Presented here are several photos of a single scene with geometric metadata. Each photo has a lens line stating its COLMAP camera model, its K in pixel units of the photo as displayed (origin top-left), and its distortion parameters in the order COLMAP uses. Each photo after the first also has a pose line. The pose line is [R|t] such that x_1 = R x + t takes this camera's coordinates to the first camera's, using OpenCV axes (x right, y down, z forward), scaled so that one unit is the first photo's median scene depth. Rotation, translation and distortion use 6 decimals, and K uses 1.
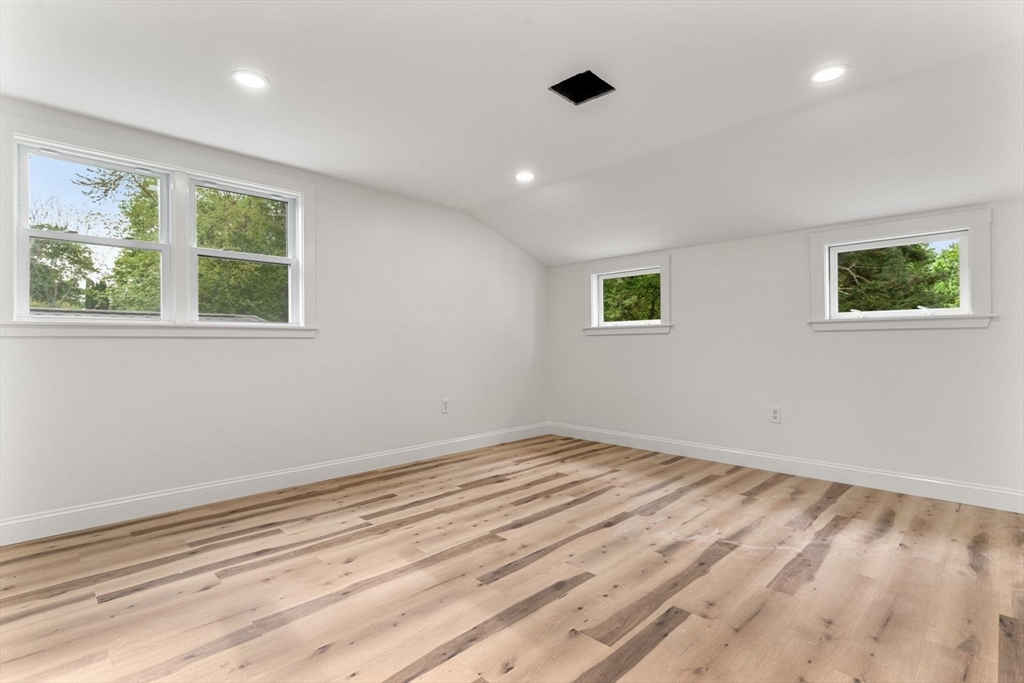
lens RADIAL K [[491.1, 0, 509.6], [0, 491.1, 340.9], [0, 0, 1]] dist [0.001951, -0.001159]
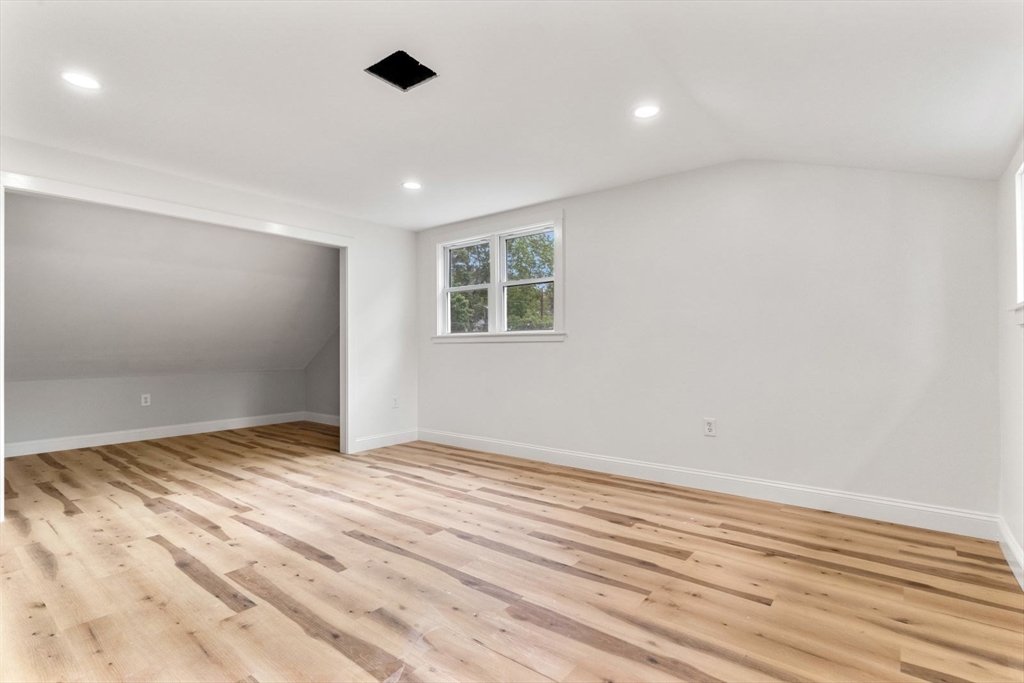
lens RADIAL K [[491.1, 0, 509.6], [0, 491.1, 340.9], [0, 0, 1]] dist [0.001951, -0.001159]
pose [[0.106366, -0.009321, -0.994283, 0.917061], [0.010732, 0.999909, -0.008226, 0.001162], [0.994269, -0.009796, 0.106457, 0.920983]]
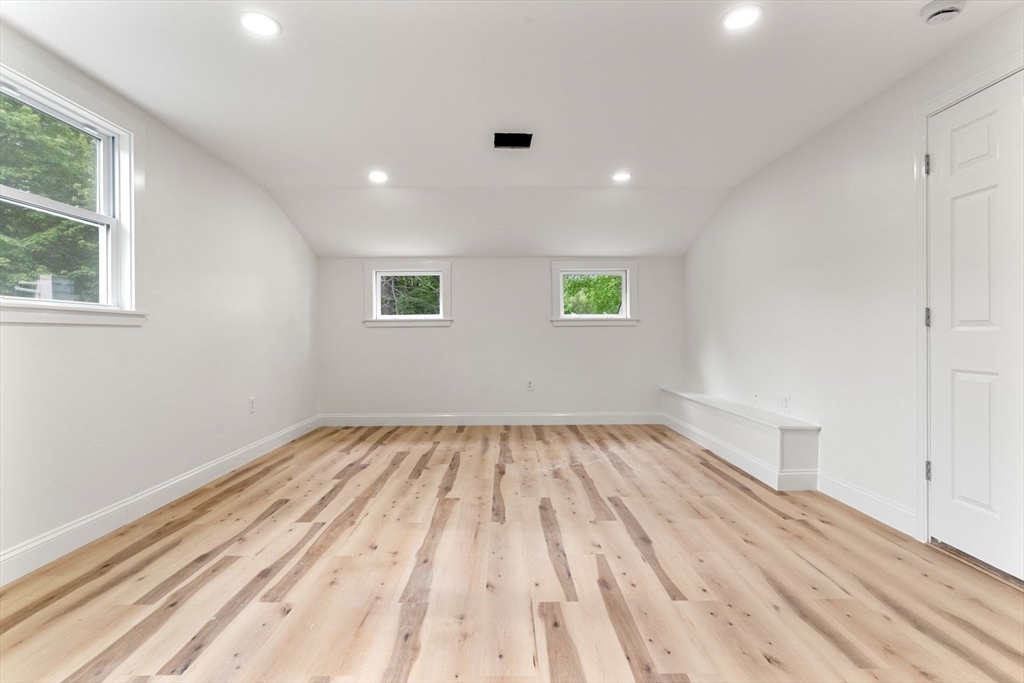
lens RADIAL K [[490.7, 0, 512.9], [0, 490.7, 330.0], [0, 0, 1]] dist [-0.000664, -0.000273]
pose [[0.693448, 0.008807, 0.720453, -0.672744], [-0.002651, 0.999950, -0.009672, 0.007645], [-0.720502, 0.004797, 0.693436, 0.070624]]
